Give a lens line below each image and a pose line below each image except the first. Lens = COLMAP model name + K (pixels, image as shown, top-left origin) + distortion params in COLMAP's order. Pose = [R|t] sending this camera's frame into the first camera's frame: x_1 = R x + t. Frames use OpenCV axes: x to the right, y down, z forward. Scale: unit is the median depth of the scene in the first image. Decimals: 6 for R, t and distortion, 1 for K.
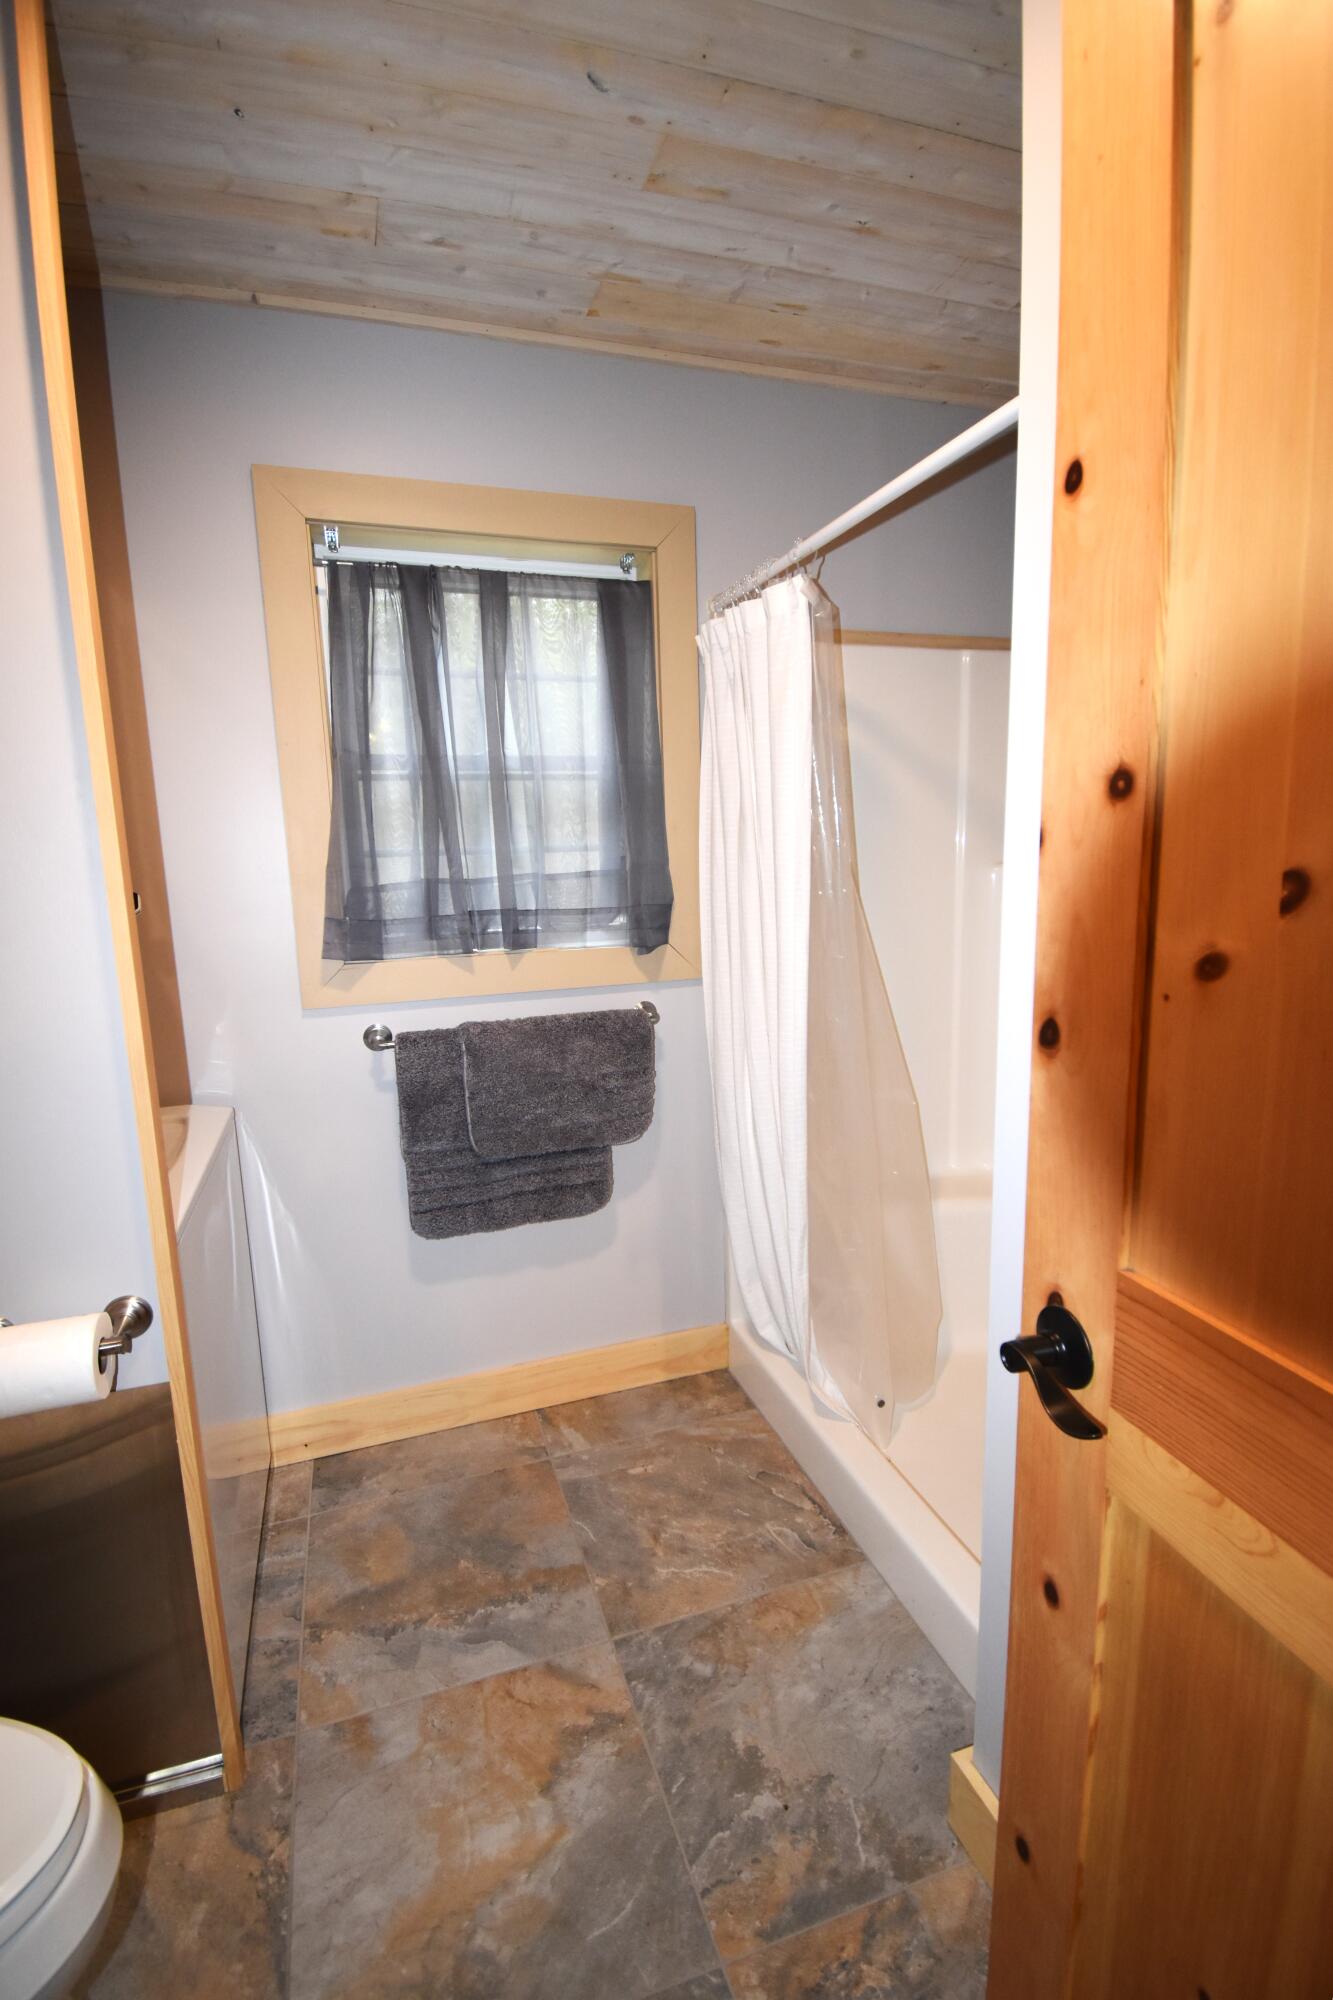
lens RADIAL K [[928.6, 0, 667.3], [0, 928.6, 993.1], [0, 0, 1]] dist [0.027014, -0.030909]
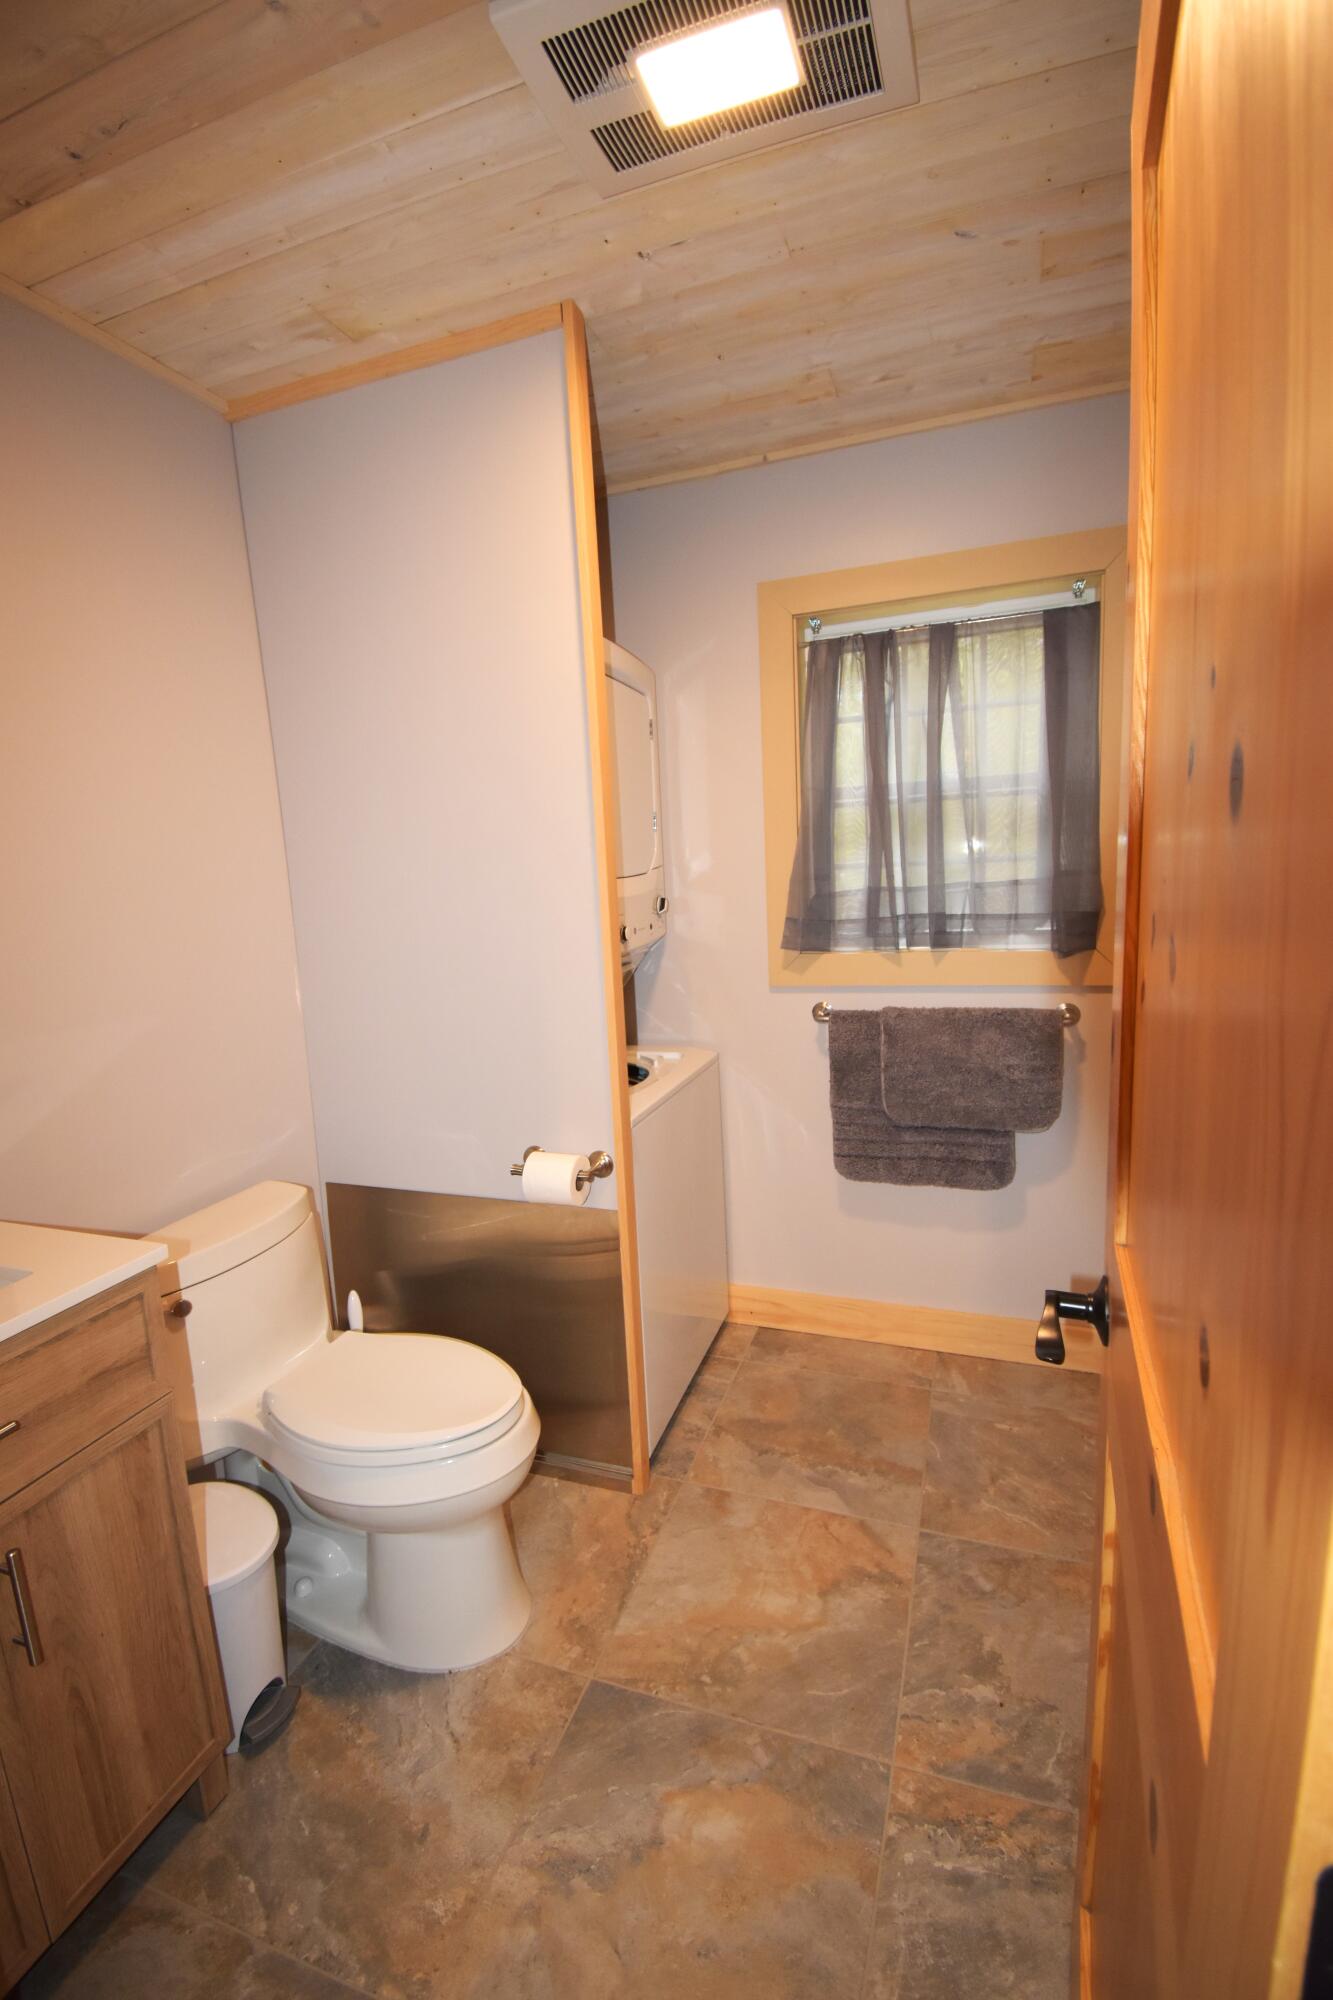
lens RADIAL K [[928.6, 0, 667.3], [0, 928.6, 993.1], [0, 0, 1]] dist [0.027014, -0.030909]
pose [[0.776756, 0.080115, -0.624685, 0.326865], [-0.073119, 0.996640, 0.036899, -0.010136], [0.625543, 0.017015, 0.780004, -0.123184]]
